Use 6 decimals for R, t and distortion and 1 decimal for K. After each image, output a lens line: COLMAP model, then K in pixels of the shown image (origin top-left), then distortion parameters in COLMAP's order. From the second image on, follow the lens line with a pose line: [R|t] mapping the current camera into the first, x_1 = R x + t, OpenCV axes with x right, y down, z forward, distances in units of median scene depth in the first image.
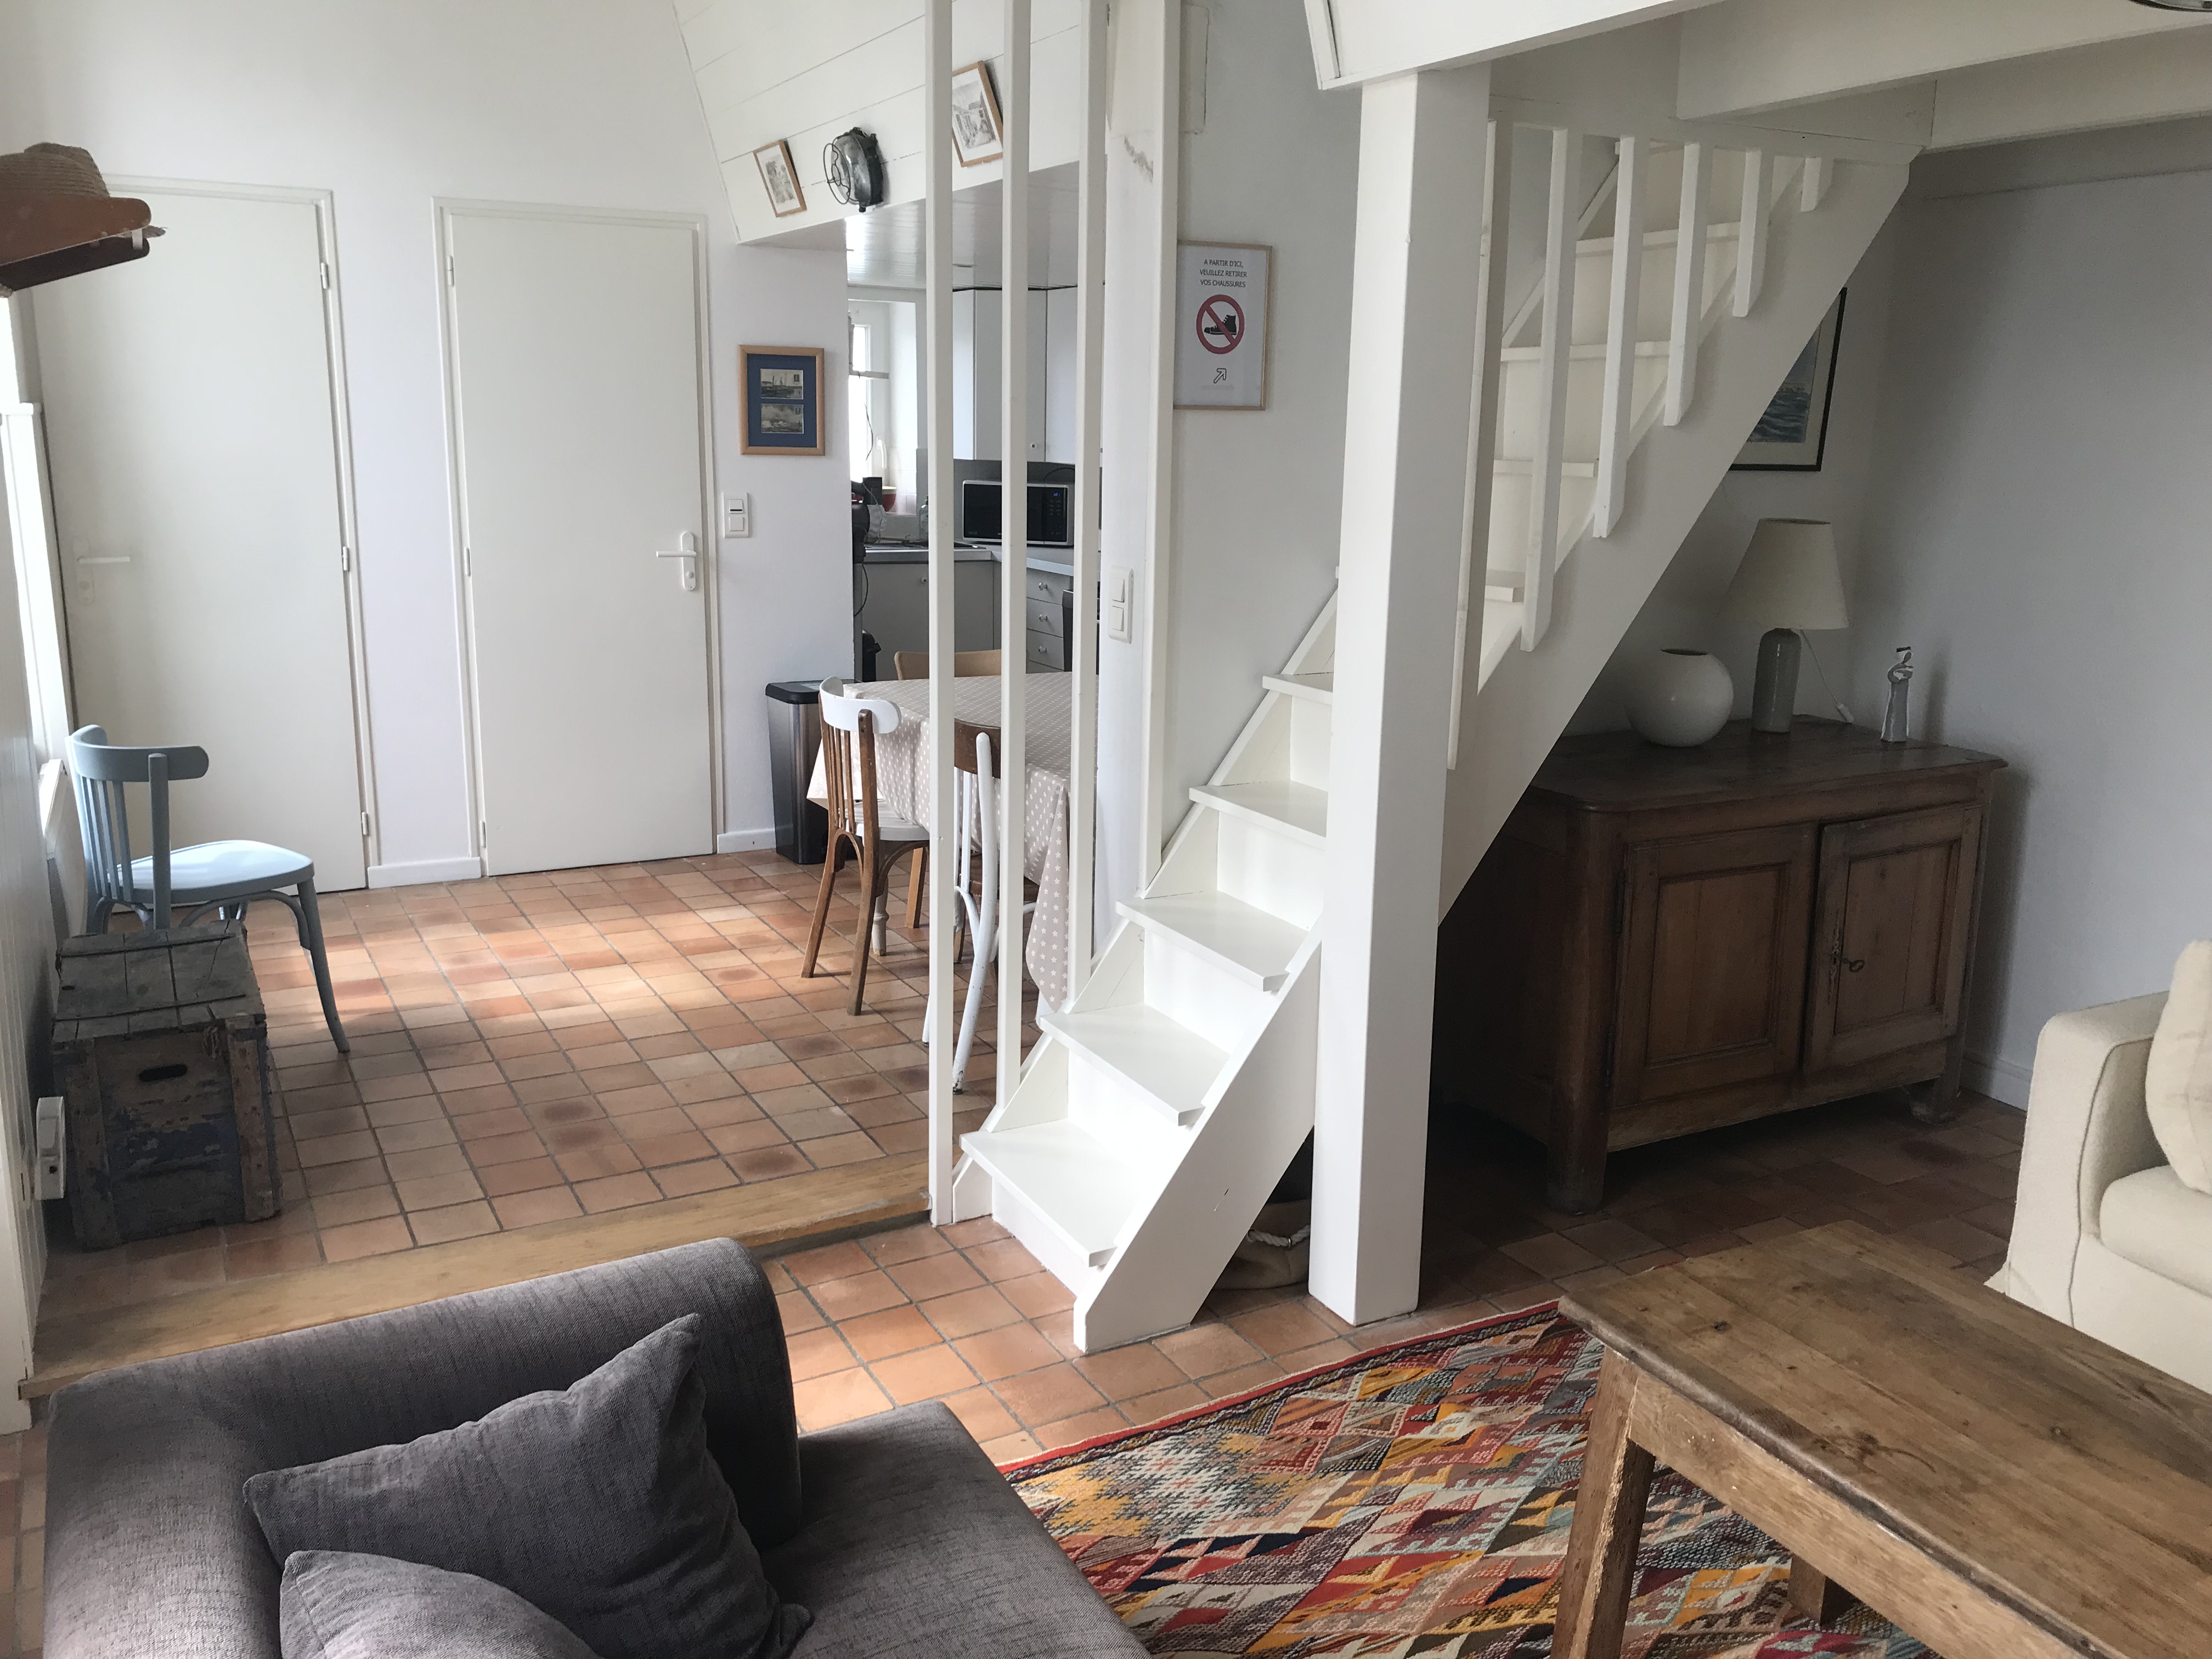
lens RADIAL K [[1815.1, 0, 1120.5], [0, 1815.1, 828.5], [0, 0, 1]] dist [0.022282, -0.034651]
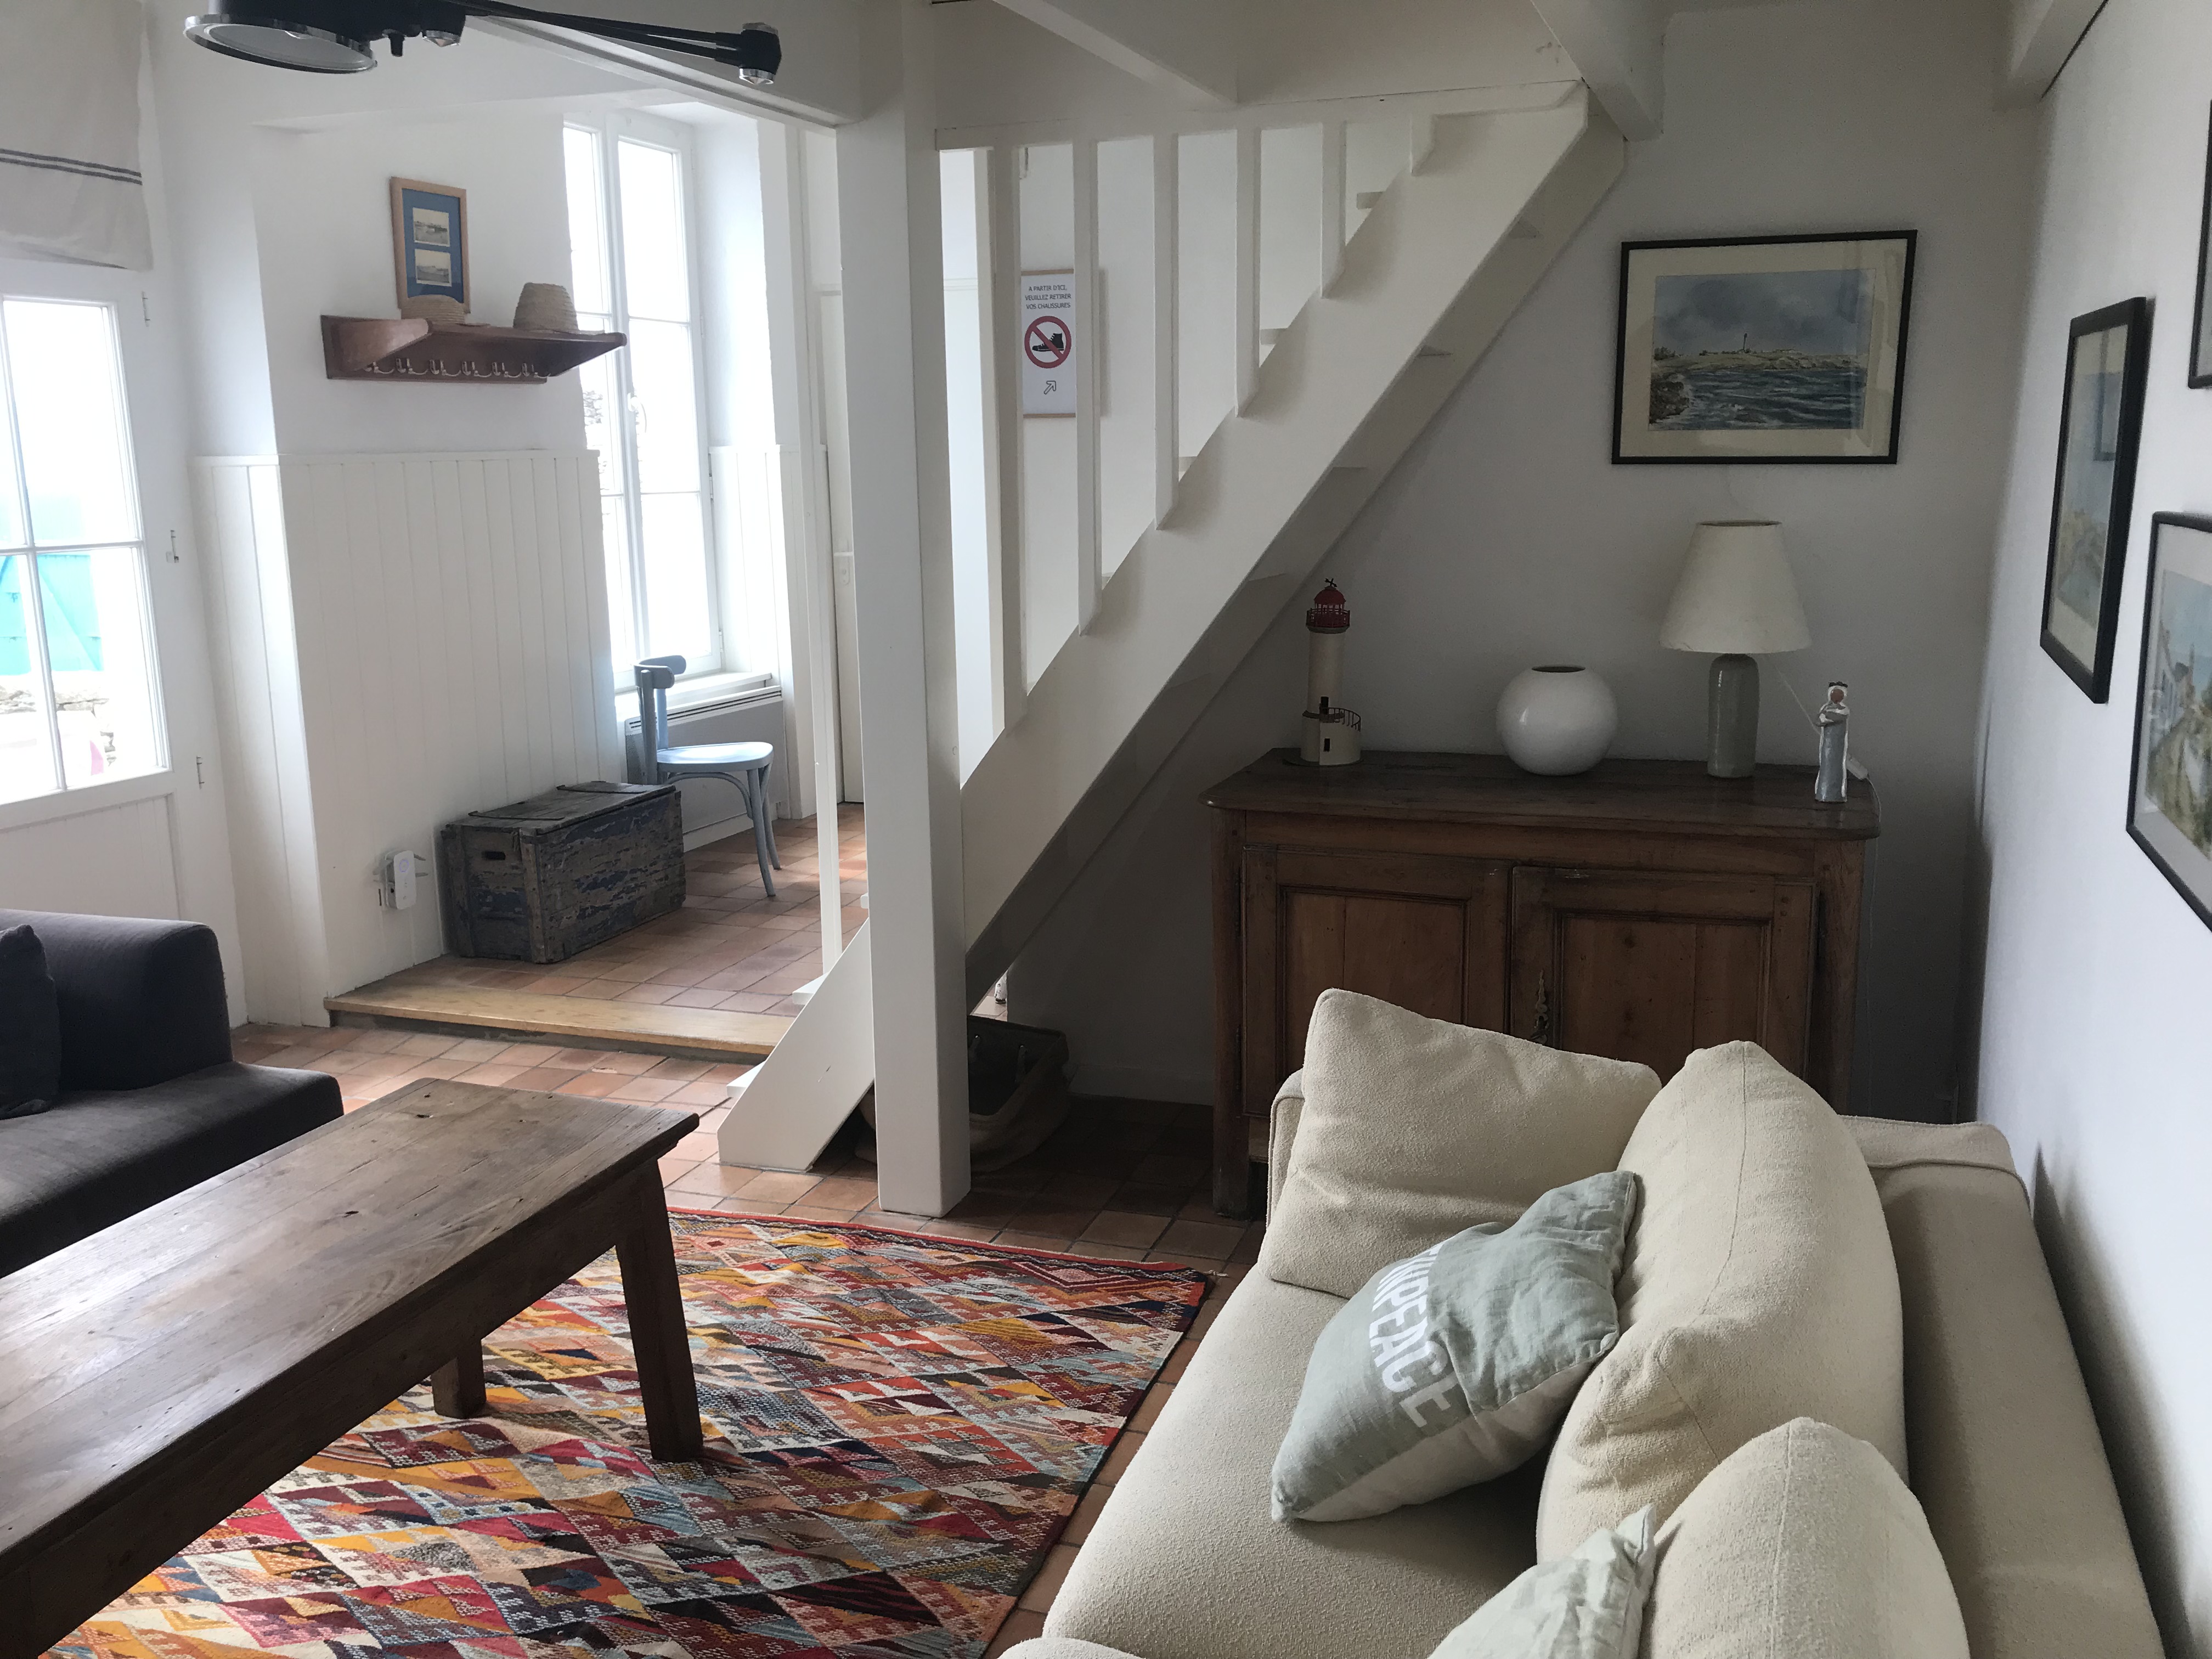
lens RADIAL K [[1815.1, 0, 1120.5], [0, 1815.1, 821.3], [0, 0, 1]] dist [0.022282, -0.034651]
pose [[0.672512, 0.121423, -0.730058, 1.149879], [-0.142337, 0.989254, 0.033415, -0.031349], [0.726270, 0.081442, 0.682568, 0.342651]]
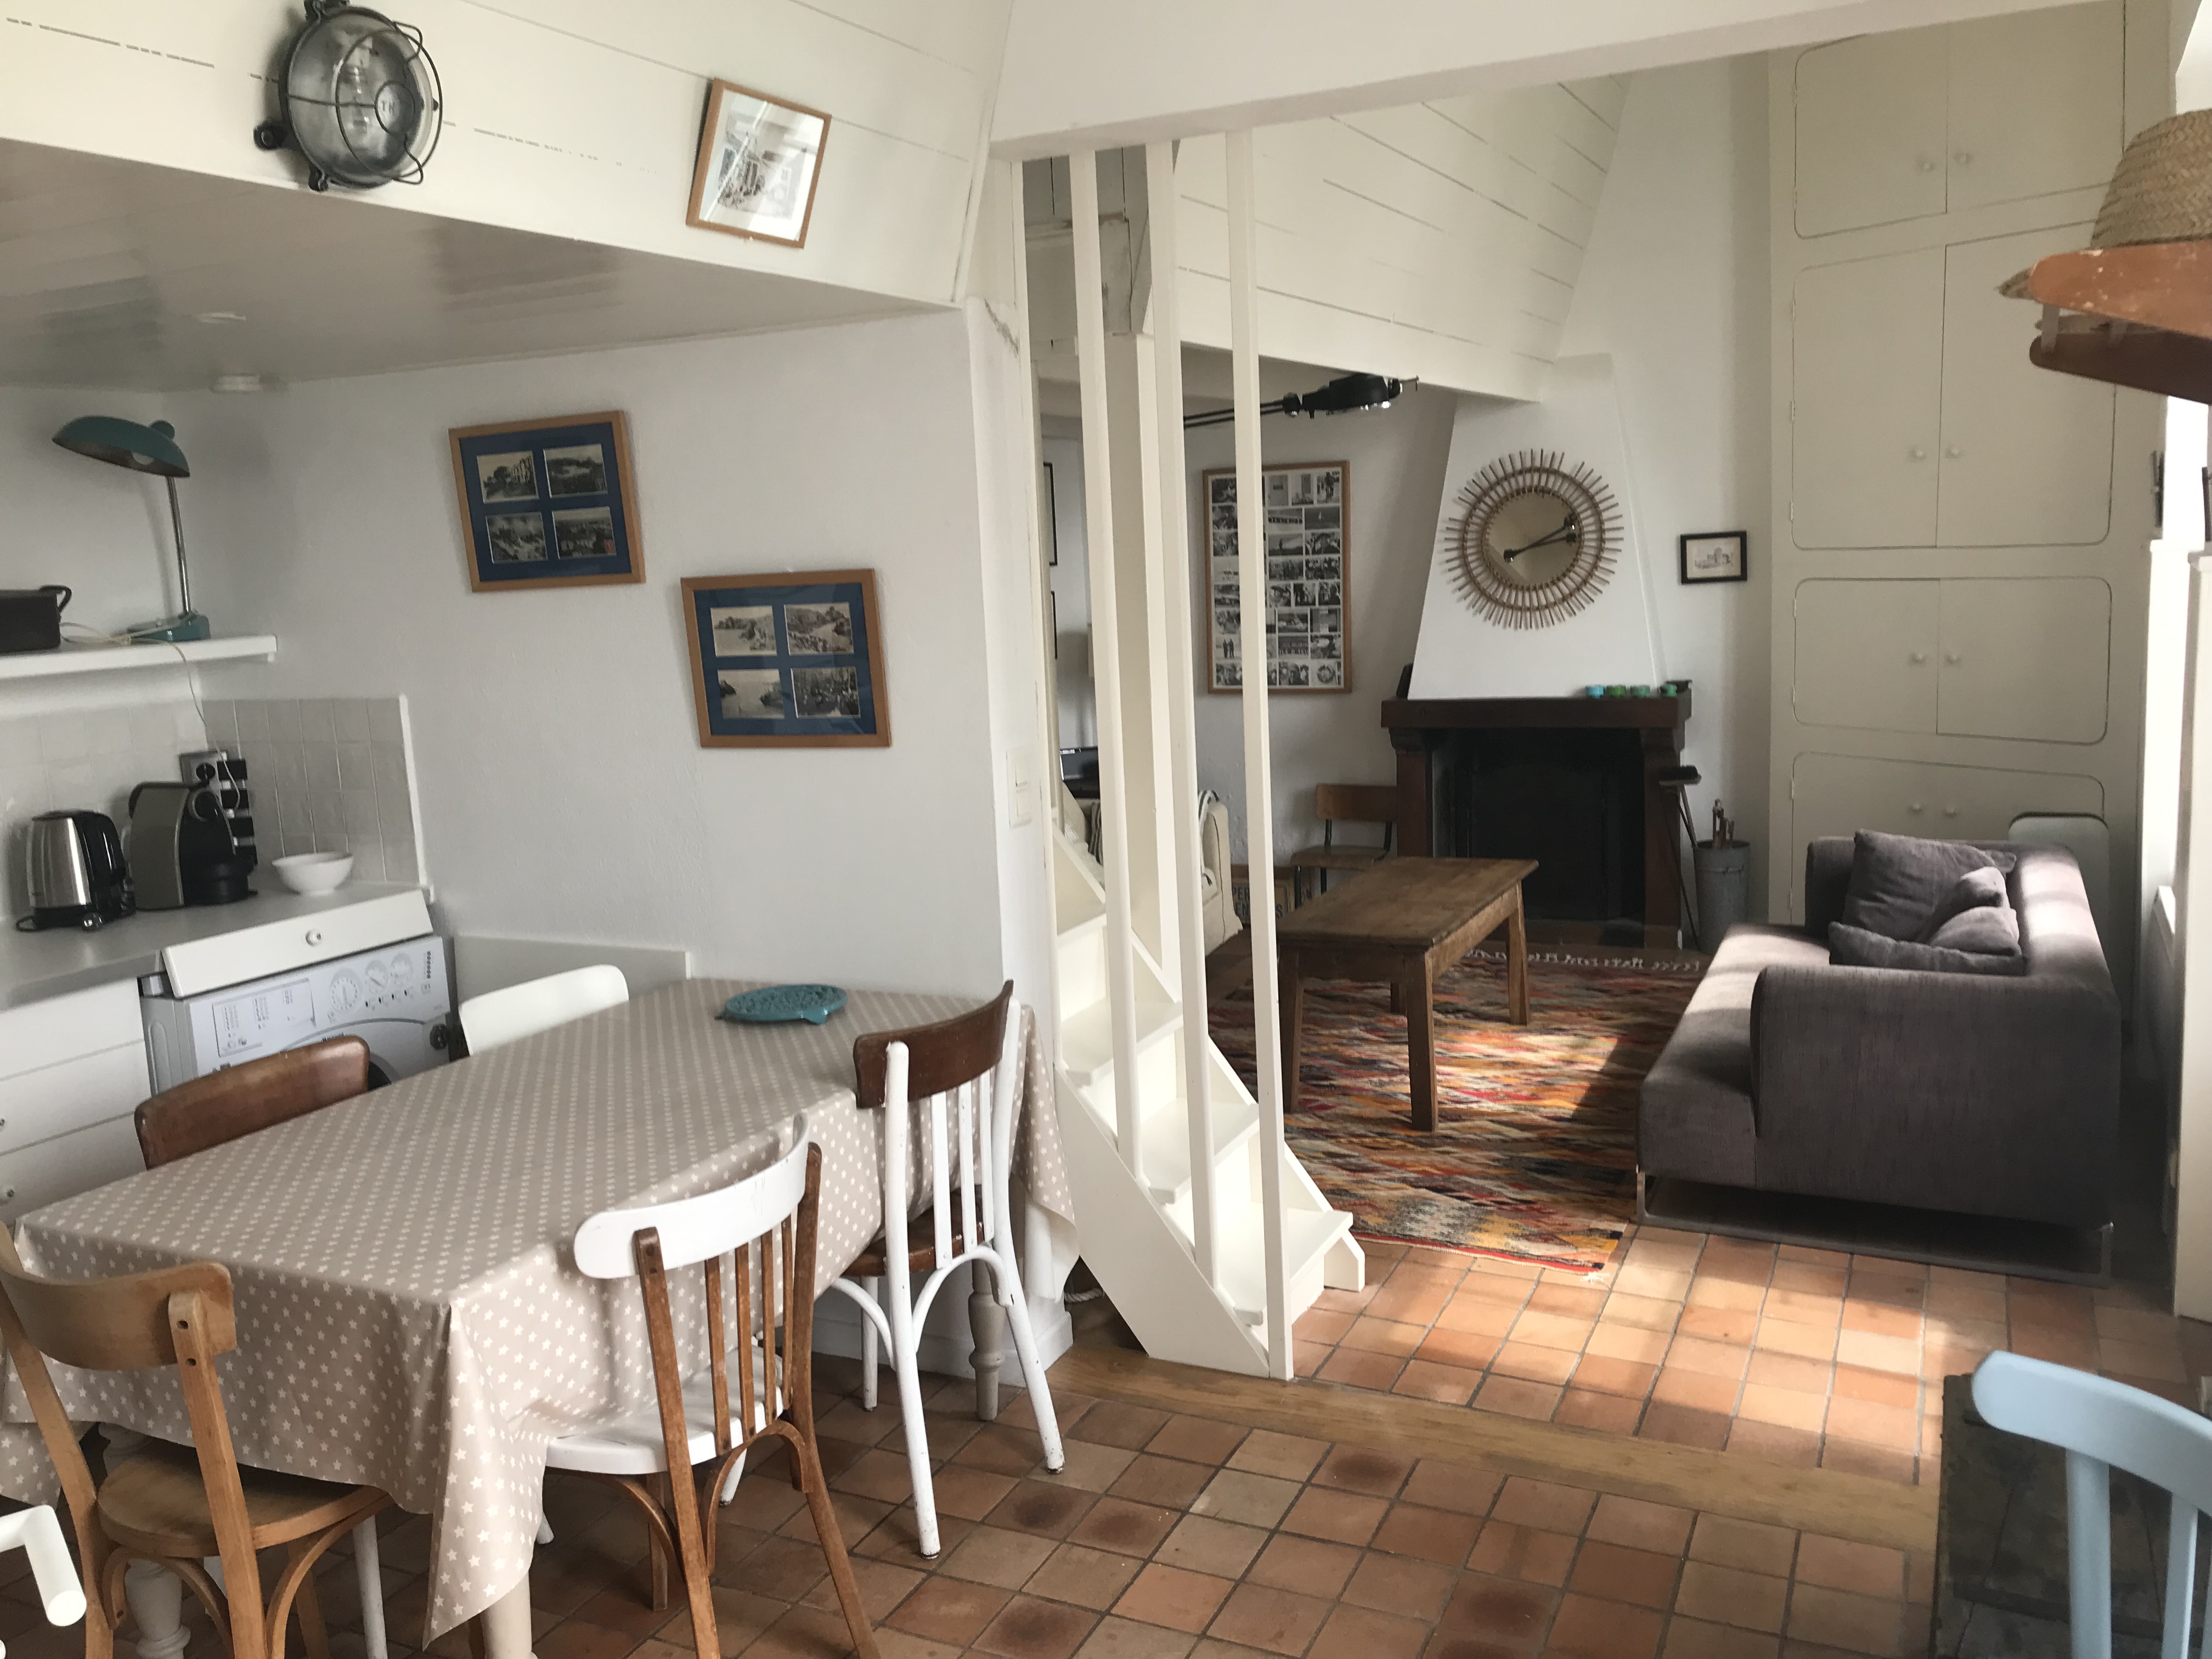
lens RADIAL K [[1815.1, 0, 1105.8], [0, 1815.1, 832.4], [0, 0, 1]] dist [0.022282, -0.034651]
pose [[-0.583080, -0.133632, 0.801349, -0.969259], [0.213533, 0.926490, 0.309872, -0.480283], [-0.783850, 0.351795, -0.511683, 1.814402]]
